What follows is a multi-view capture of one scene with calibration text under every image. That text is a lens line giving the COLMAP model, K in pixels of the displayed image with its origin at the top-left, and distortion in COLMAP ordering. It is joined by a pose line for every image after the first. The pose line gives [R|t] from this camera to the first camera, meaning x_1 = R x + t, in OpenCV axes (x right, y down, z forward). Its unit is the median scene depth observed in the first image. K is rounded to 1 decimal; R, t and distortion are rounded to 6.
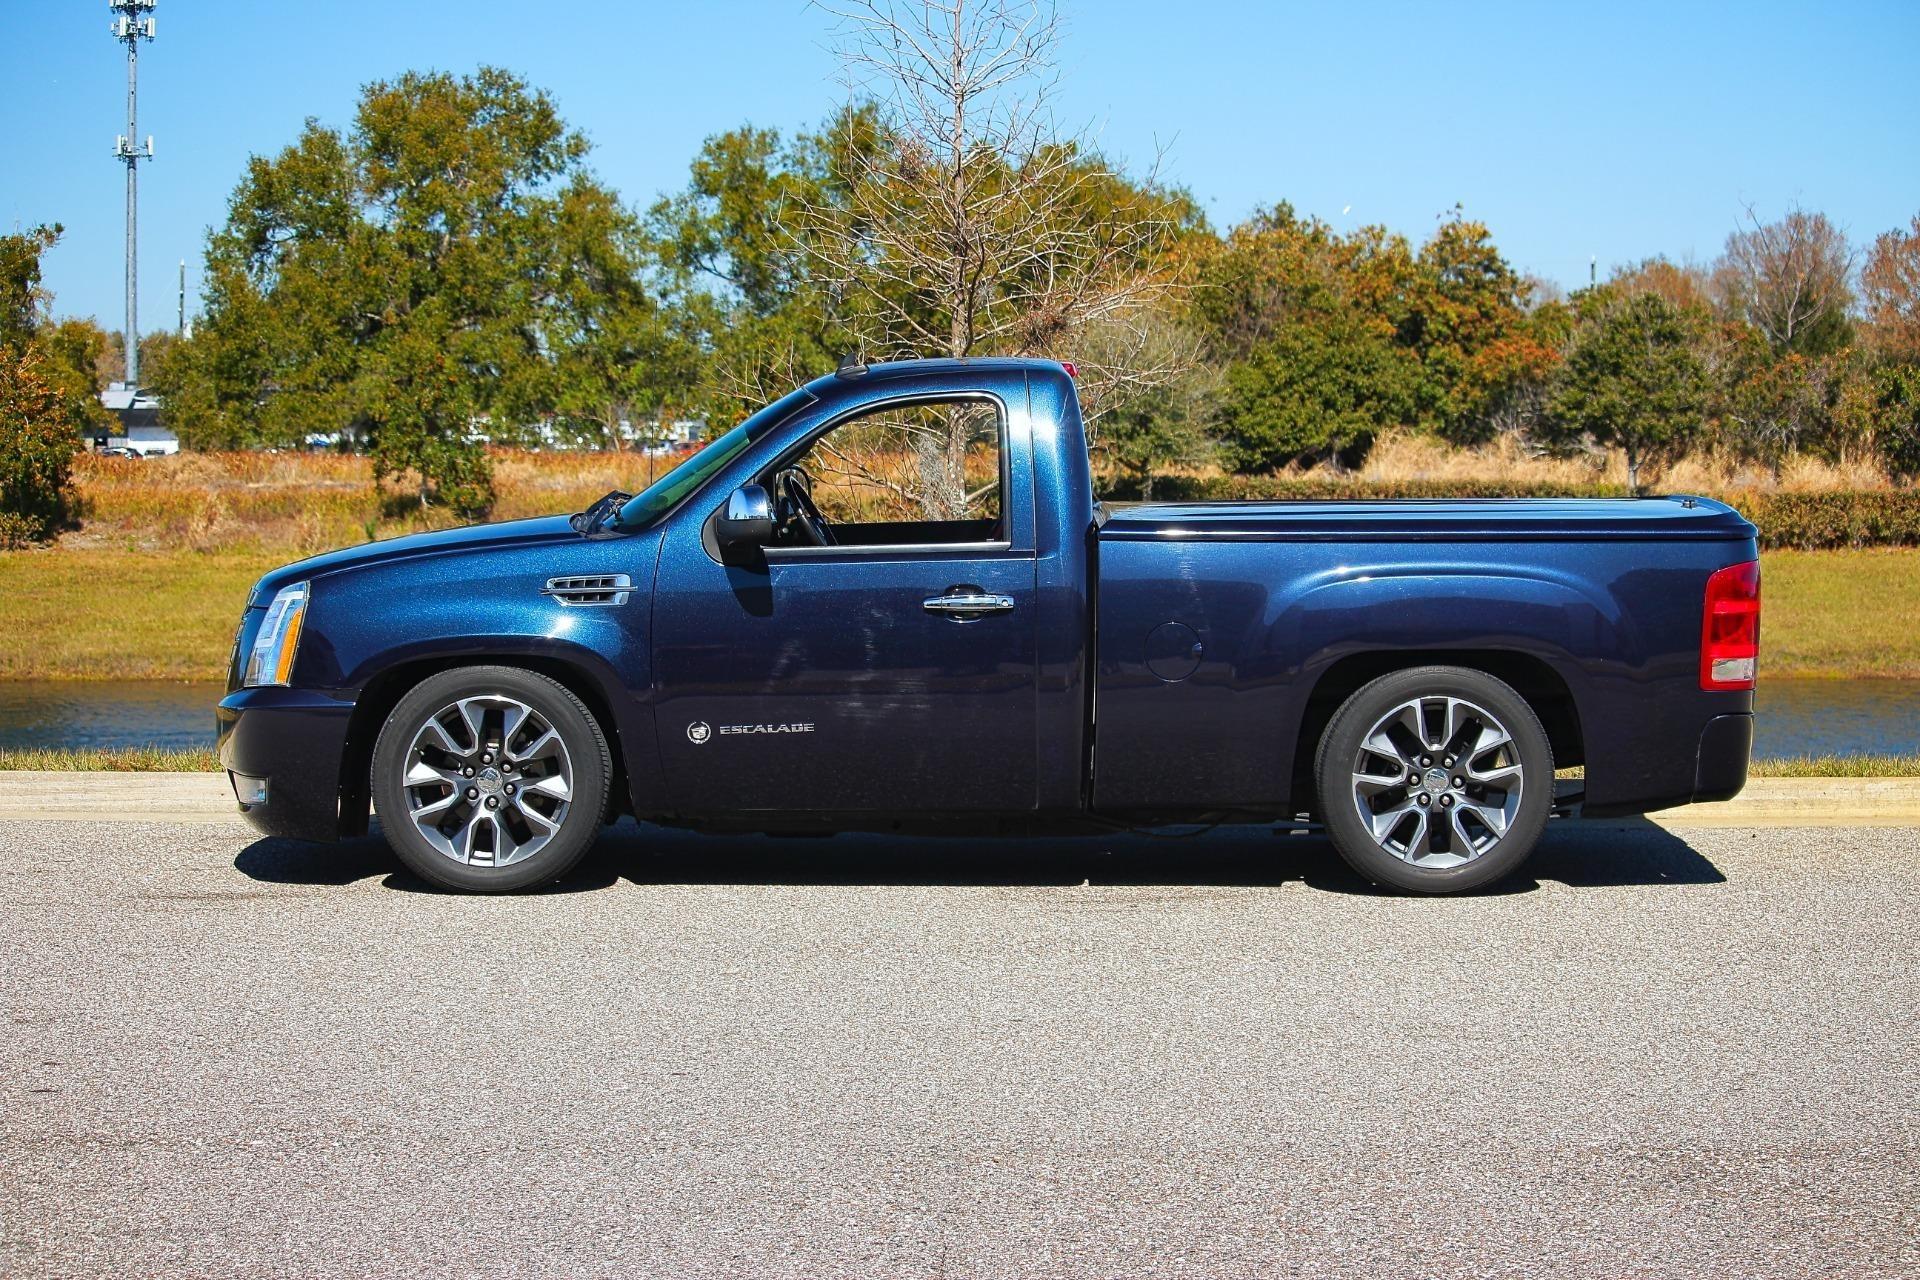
lens RADIAL K [[4996.1, 0, 956.8], [0, 4996.1, 579.3], [0, 0, 1]] dist [-0.423516, 0.668382]
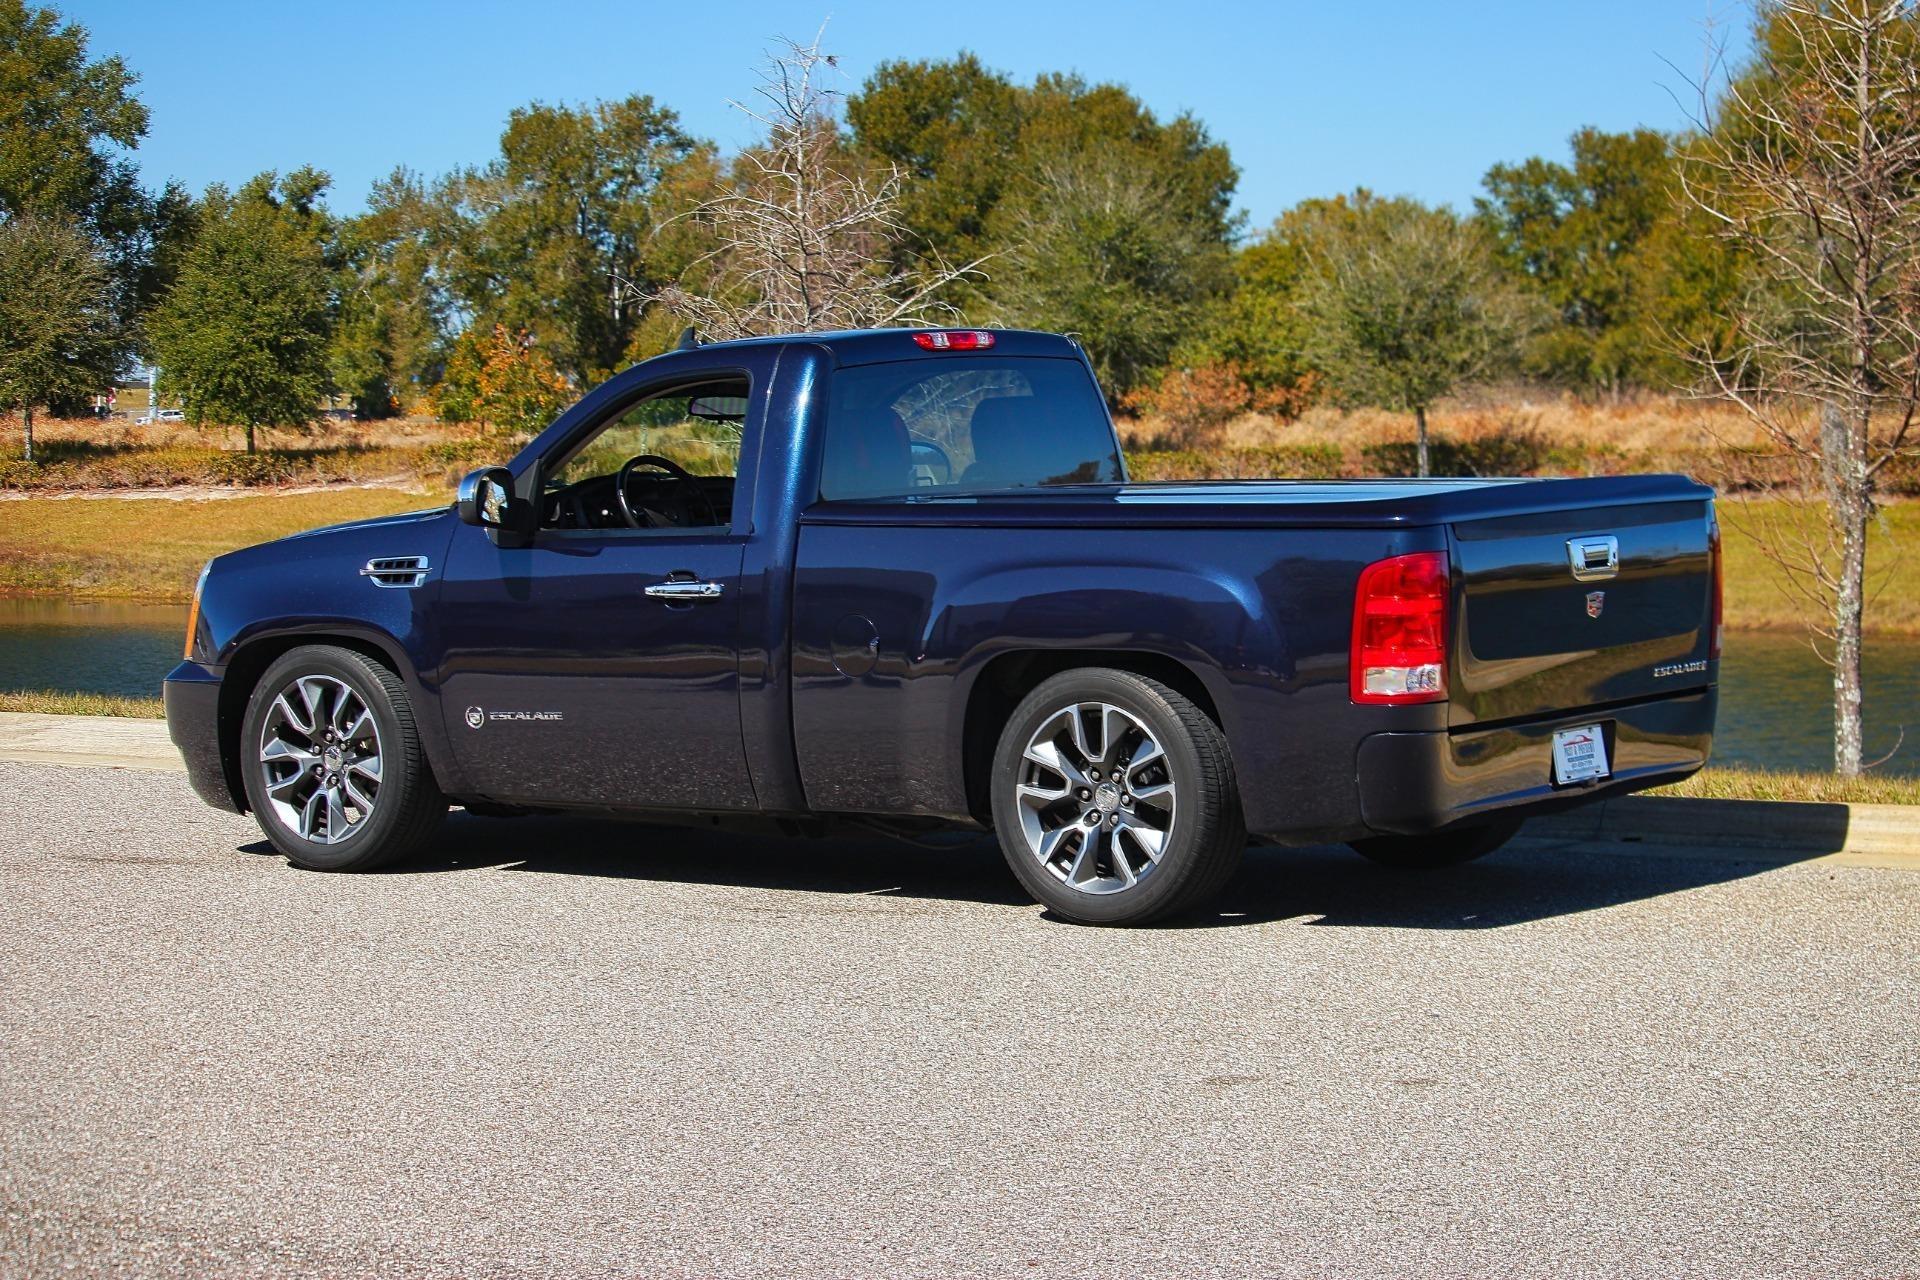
lens RADIAL K [[4963.0, 0, 960.0], [0, 4963.0, 640.0], [0, 0, 1]] dist [-0.325061, 0.114300]
pose [[0.813230, 0.021091, -0.581561, 0.110188], [-0.007727, 0.999646, 0.025449, -0.001893], [0.581892, -0.016203, 0.813105, 0.048103]]
